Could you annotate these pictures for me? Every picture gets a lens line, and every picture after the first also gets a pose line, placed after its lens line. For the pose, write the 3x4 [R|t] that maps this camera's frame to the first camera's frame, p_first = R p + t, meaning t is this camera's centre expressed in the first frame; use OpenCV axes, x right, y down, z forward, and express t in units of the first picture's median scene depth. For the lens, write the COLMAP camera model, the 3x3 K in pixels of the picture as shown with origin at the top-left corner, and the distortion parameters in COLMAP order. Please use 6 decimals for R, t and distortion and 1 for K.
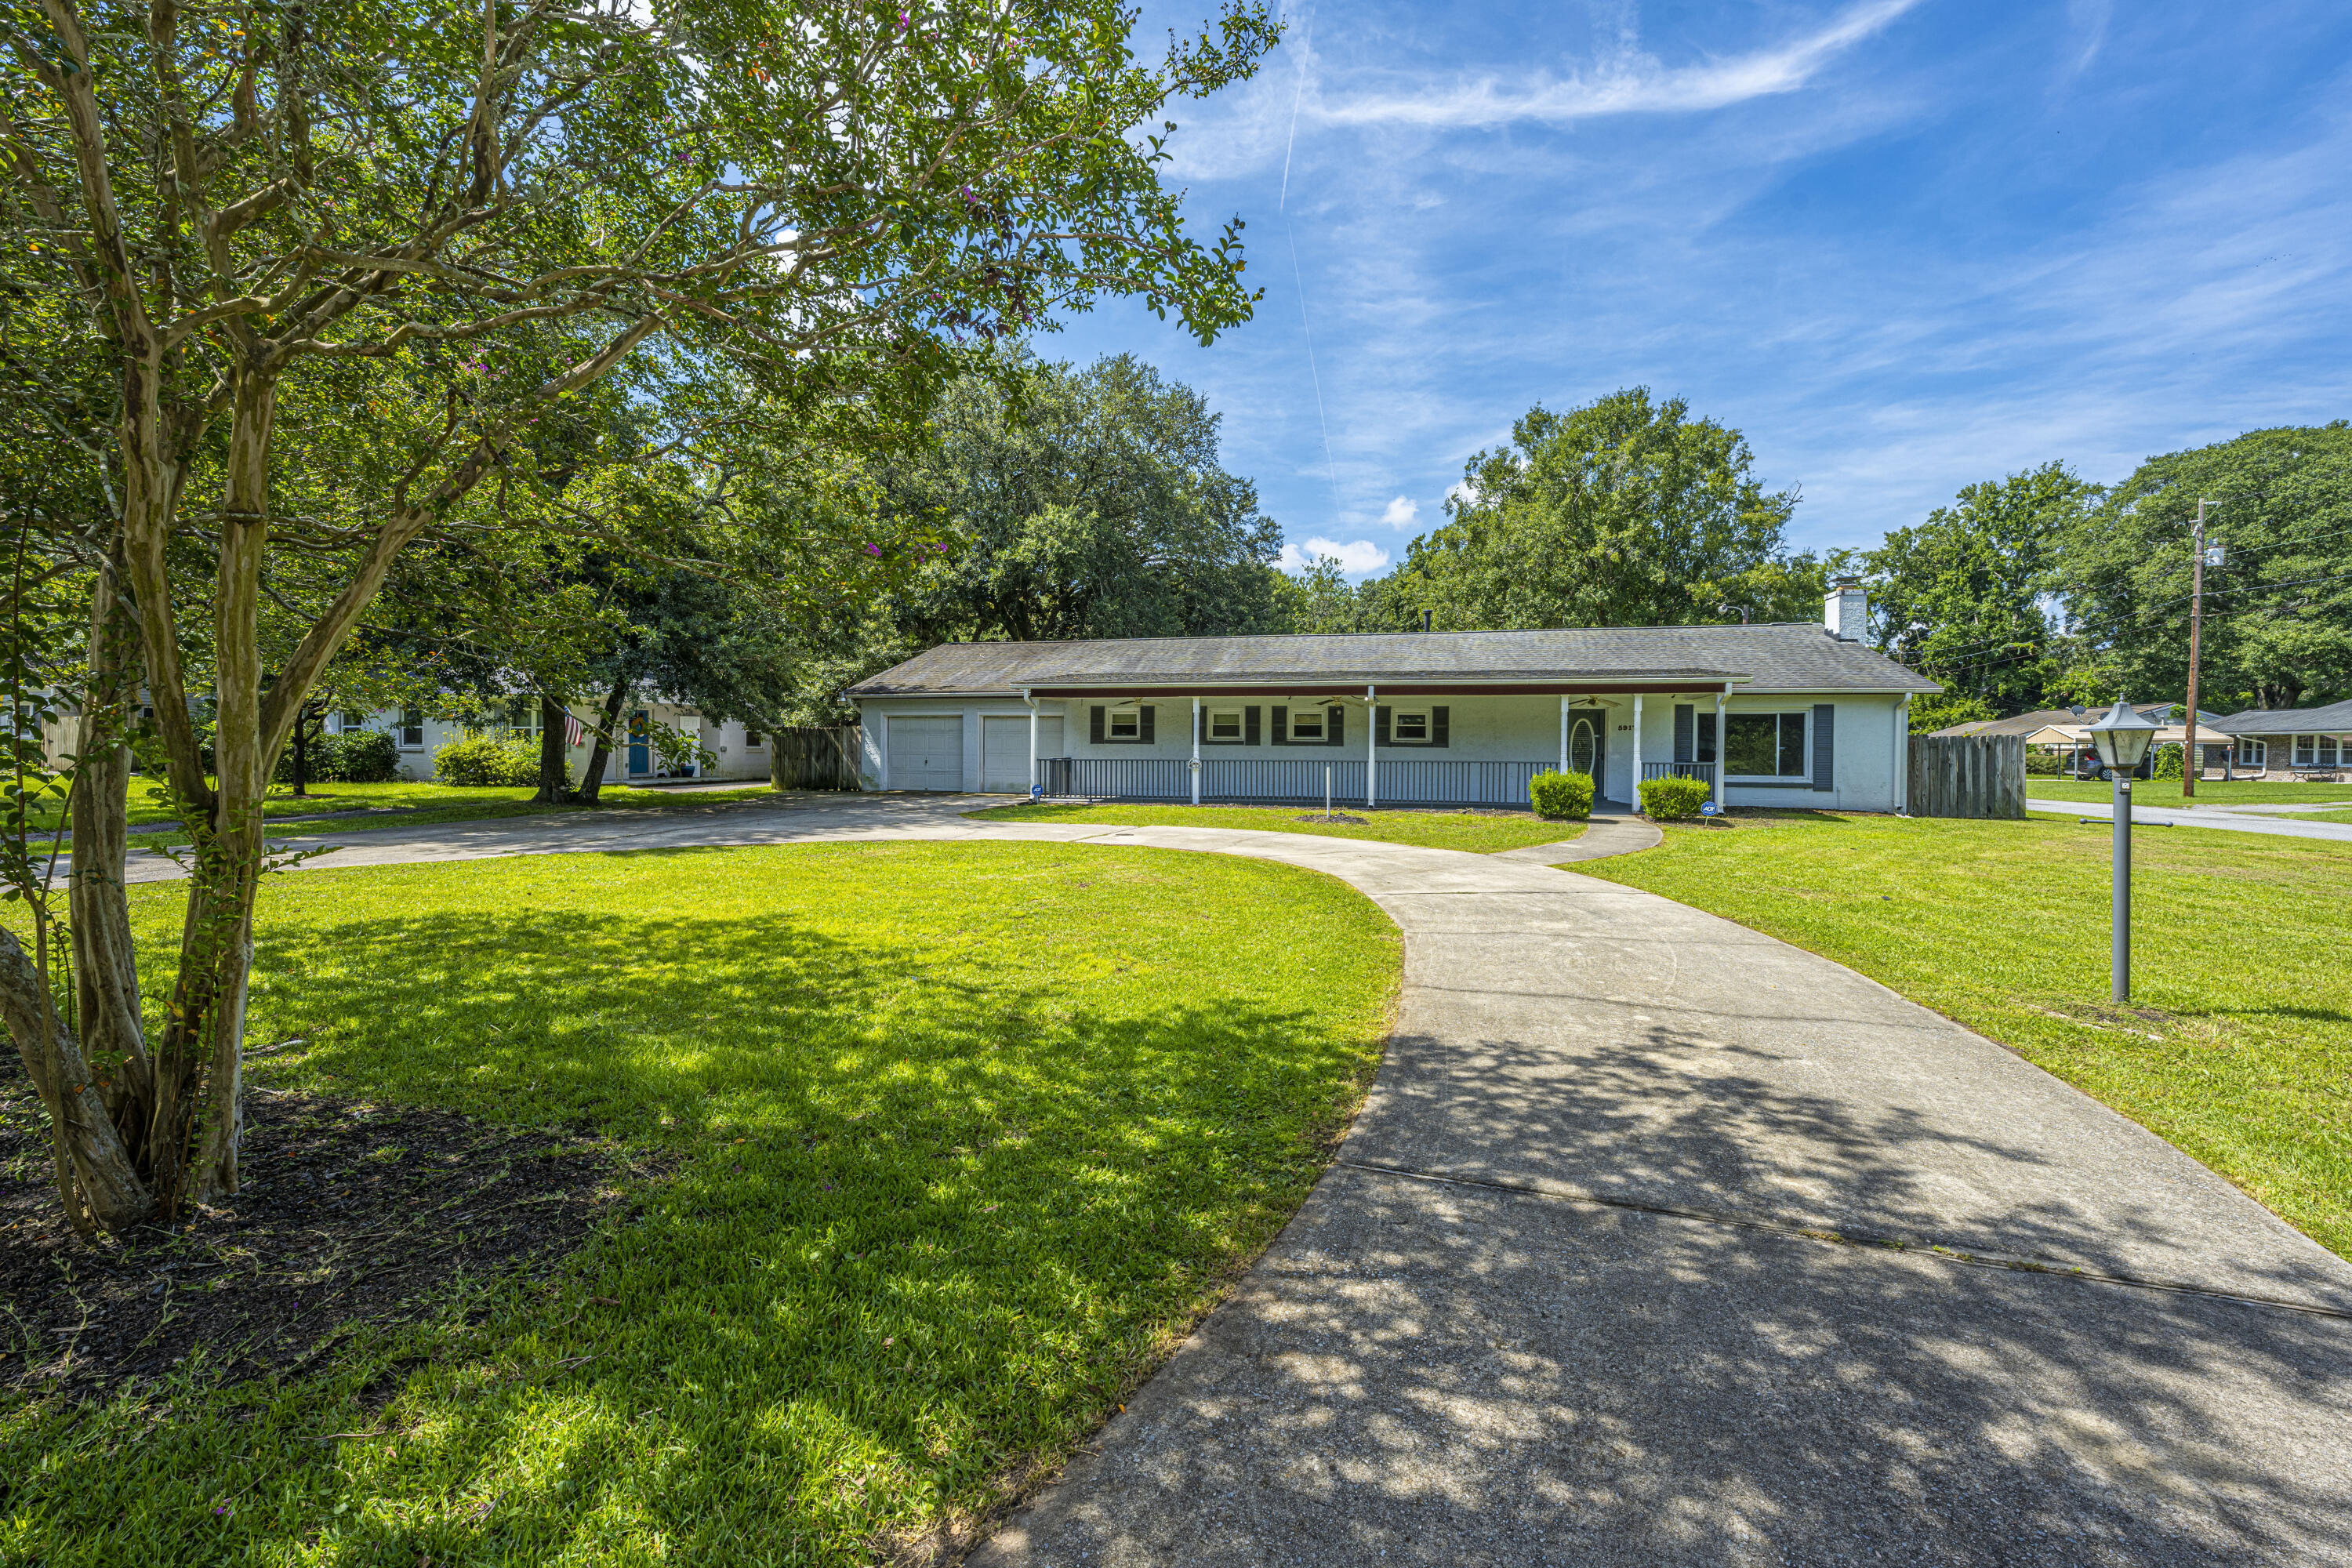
lens RADIAL K [[989.4, 0, 1197.2], [0, 989.4, 750.2], [0, 0, 1]] dist [-0.001582, 0.000235]
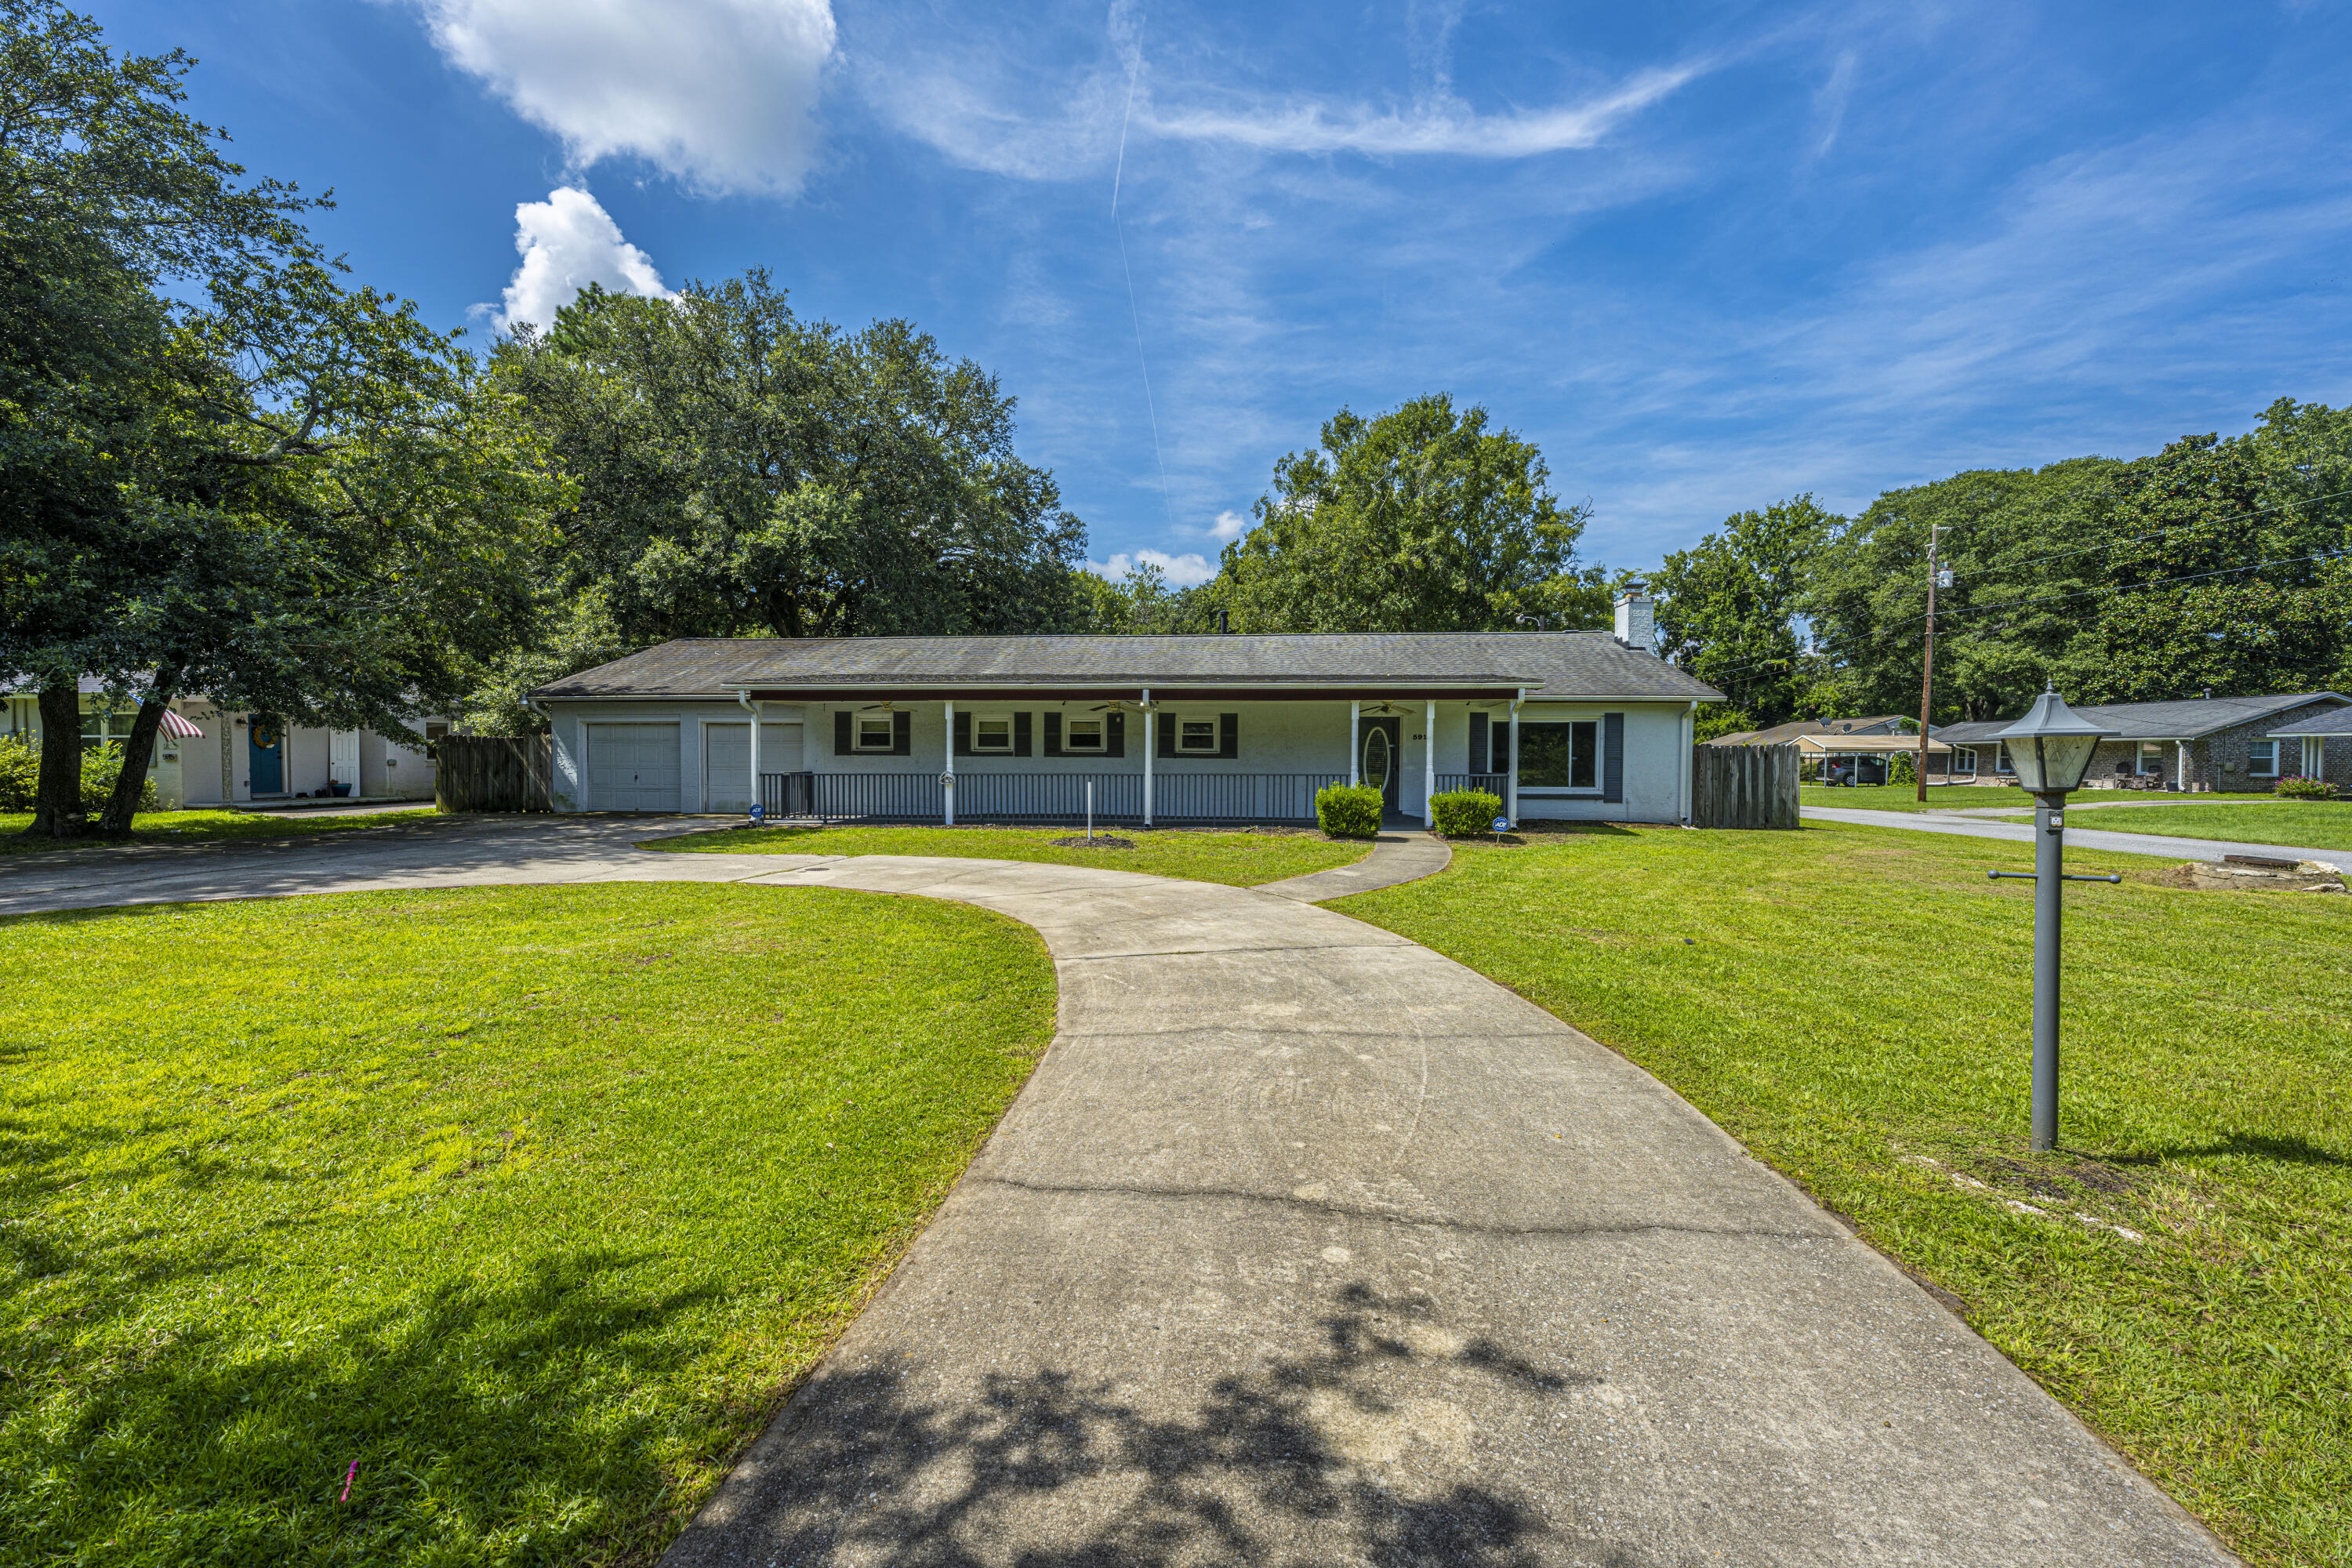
lens RADIAL K [[977.9, 0, 1197.5], [0, 977.9, 780.6], [0, 0, 1]] dist [-0.001218, 0.000173]
pose [[0.986204, -0.006847, 0.165395, 0.037303], [0.003386, 0.999770, 0.021199, -0.000927], [-0.165502, -0.020347, 0.985999, 0.062612]]
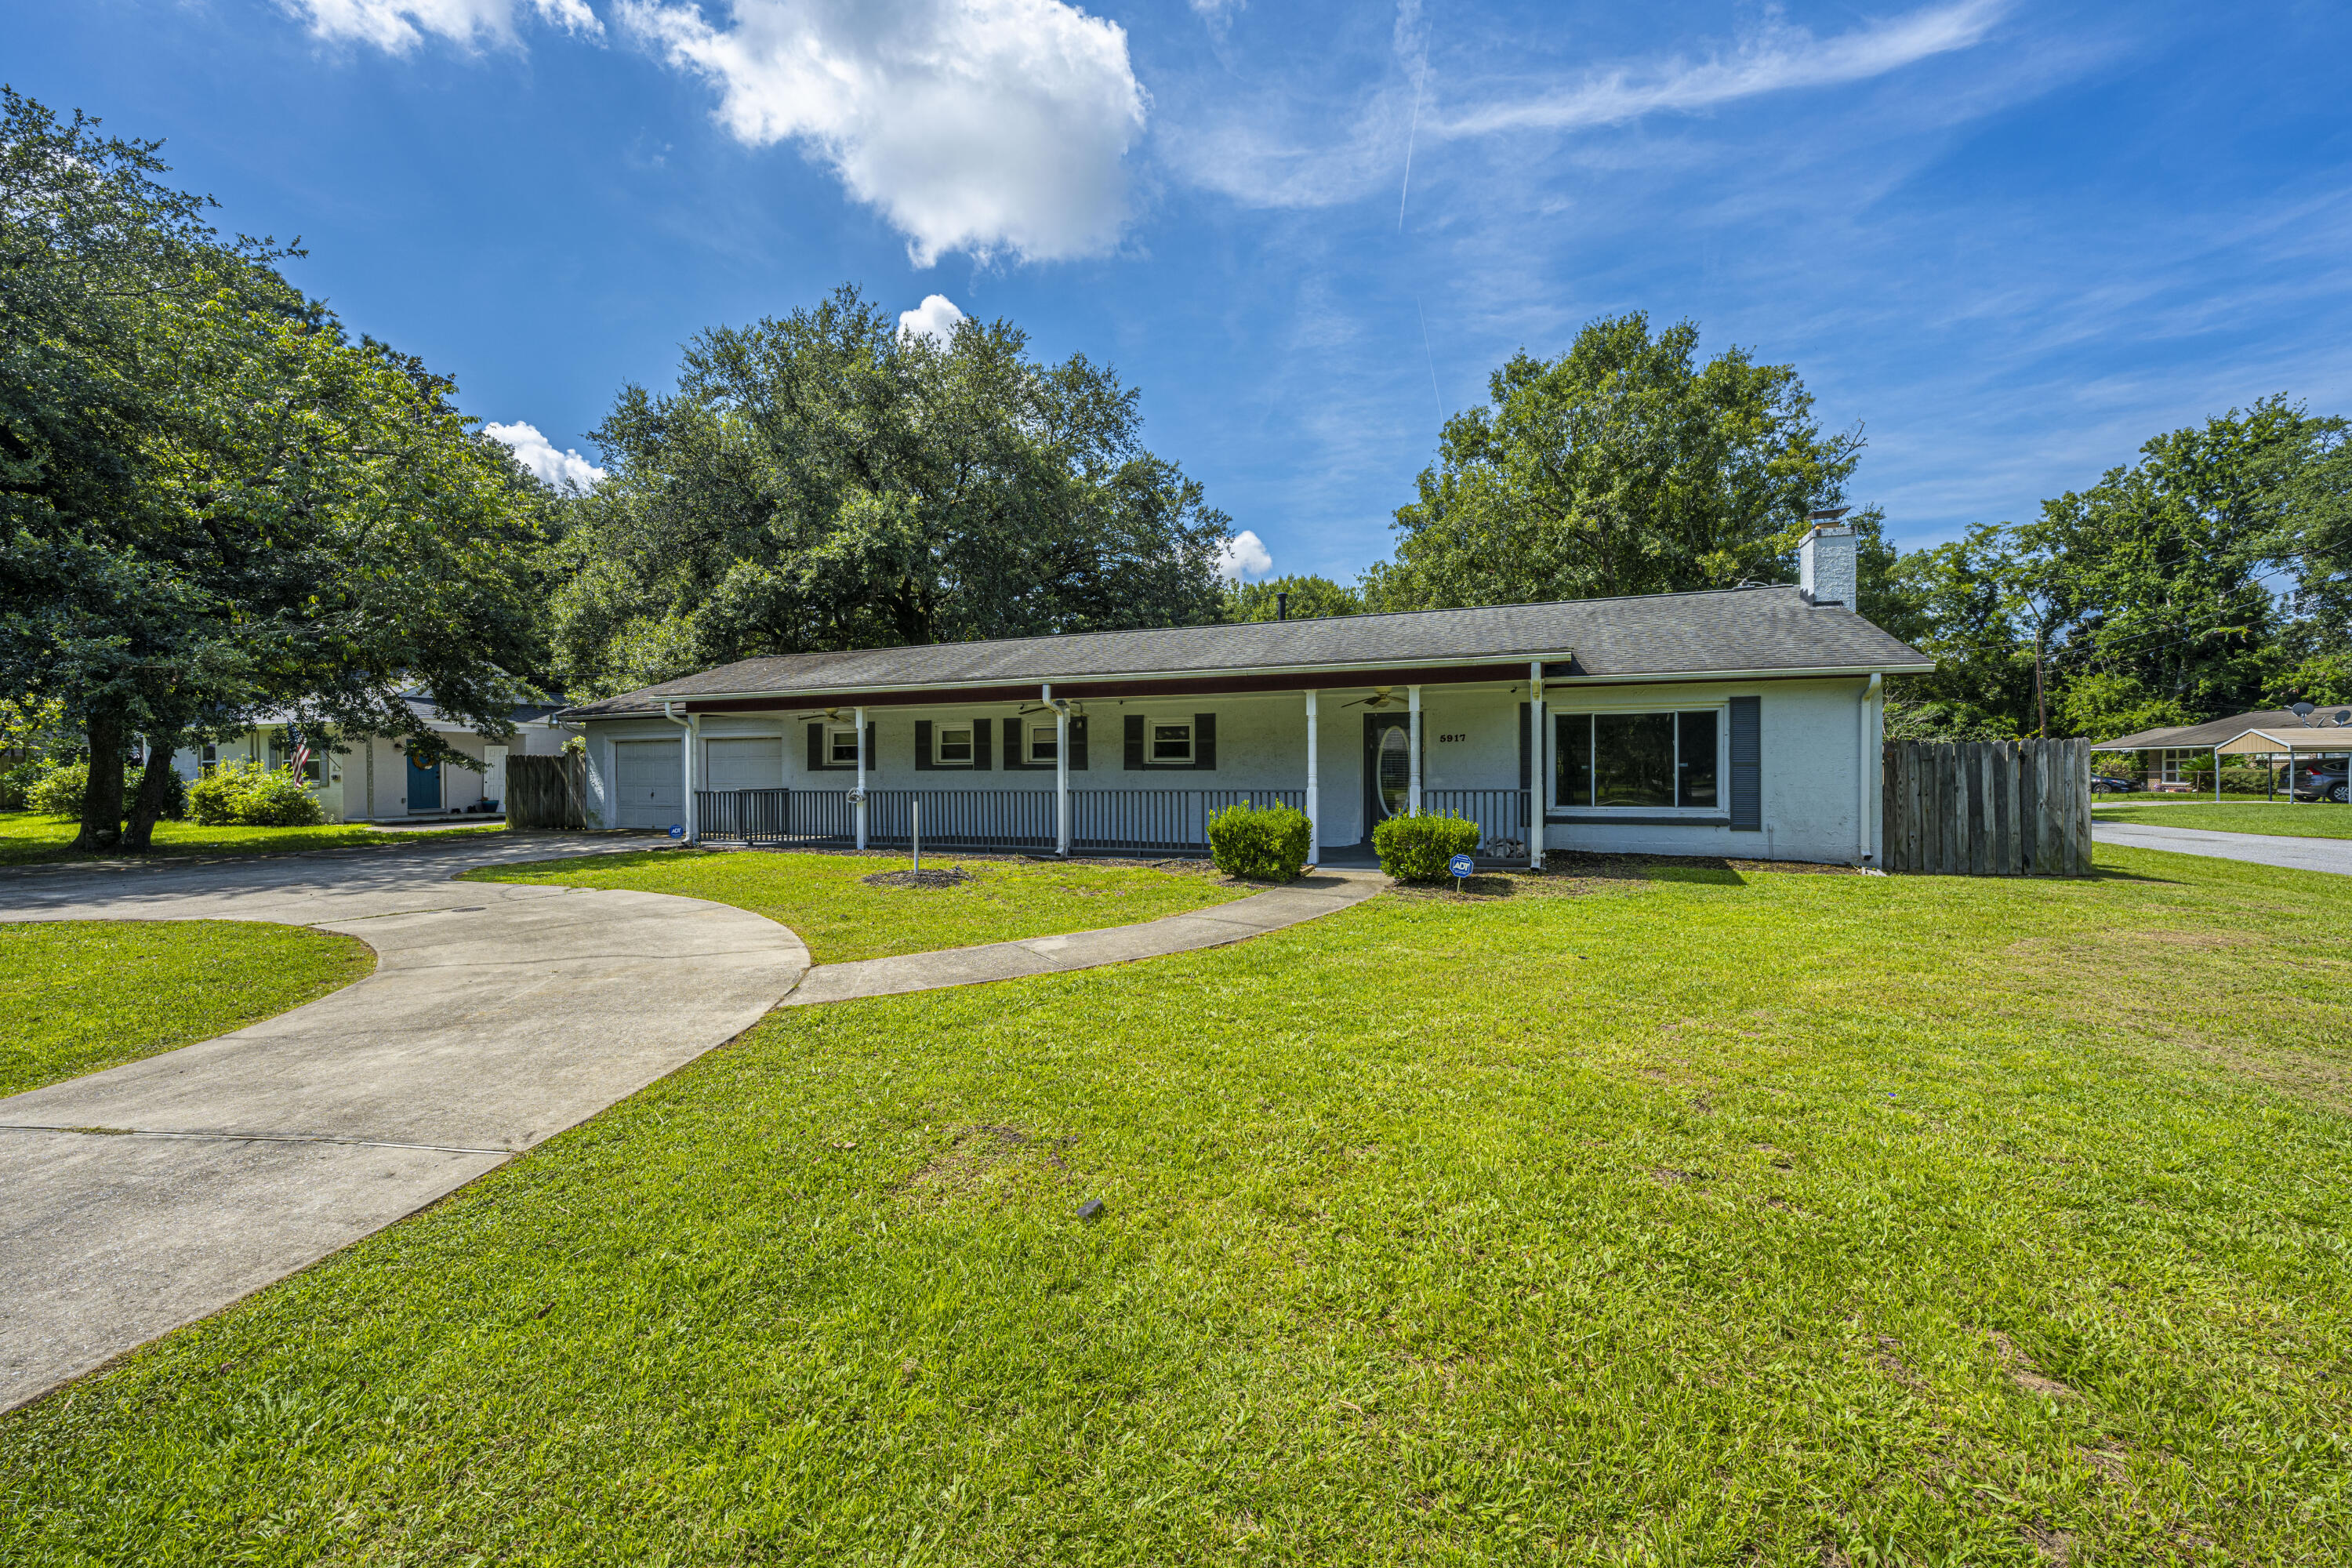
lens RADIAL K [[974.0, 0, 1184.9], [0, 974.0, 759.8], [0, 0, 1]] dist [0.000244, 0.000181]
pose [[0.988630, -0.014308, -0.149685, 0.185020], [0.011956, 0.999791, -0.016600, 0.000680], [0.149892, 0.014621, 0.988594, 0.160663]]
